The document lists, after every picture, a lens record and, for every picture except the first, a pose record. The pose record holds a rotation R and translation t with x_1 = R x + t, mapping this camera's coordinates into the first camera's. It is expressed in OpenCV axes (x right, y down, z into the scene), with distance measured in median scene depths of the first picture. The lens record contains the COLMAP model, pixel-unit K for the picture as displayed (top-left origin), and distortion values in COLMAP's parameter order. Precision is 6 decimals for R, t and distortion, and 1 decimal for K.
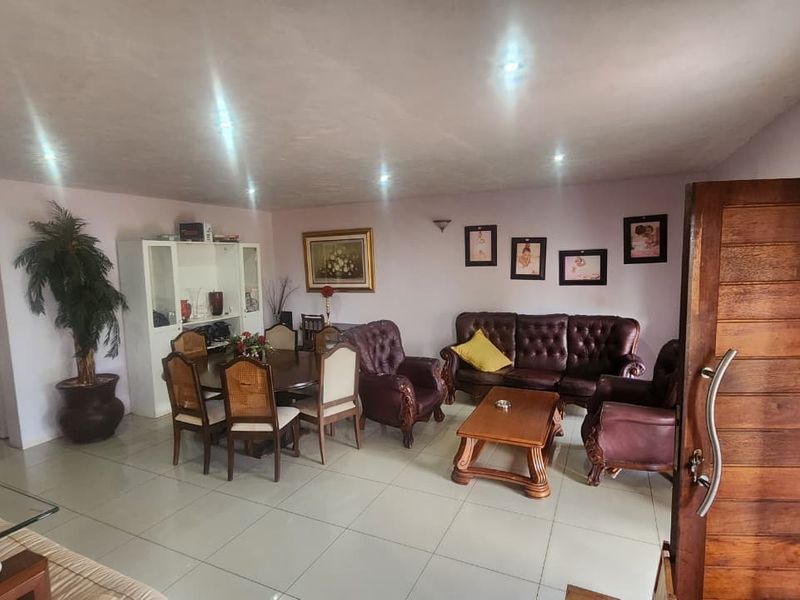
lens RADIAL K [[438.0, 0, 400.0], [0, 438.0, 300.0], [0, 0, 1]] dist [-0.000126, -0.000459]
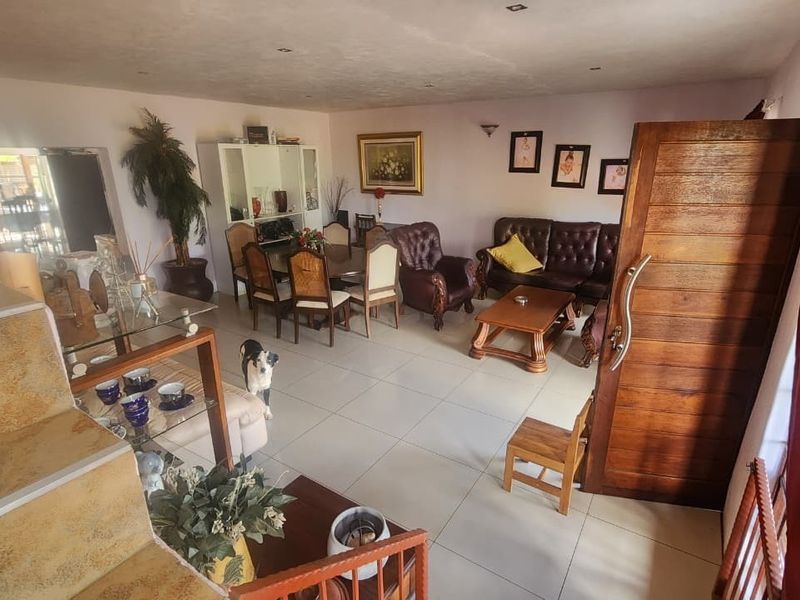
lens RADIAL K [[438.0, 0, 400.0], [0, 438.0, 300.0], [0, 0, 1]] dist [-0.000126, -0.000459]
pose [[0.990210, 0.059060, -0.126479, 0.052680], [-0.029435, 0.974054, 0.224393, -0.009335], [0.136450, -0.218473, 0.966256, -0.133272]]
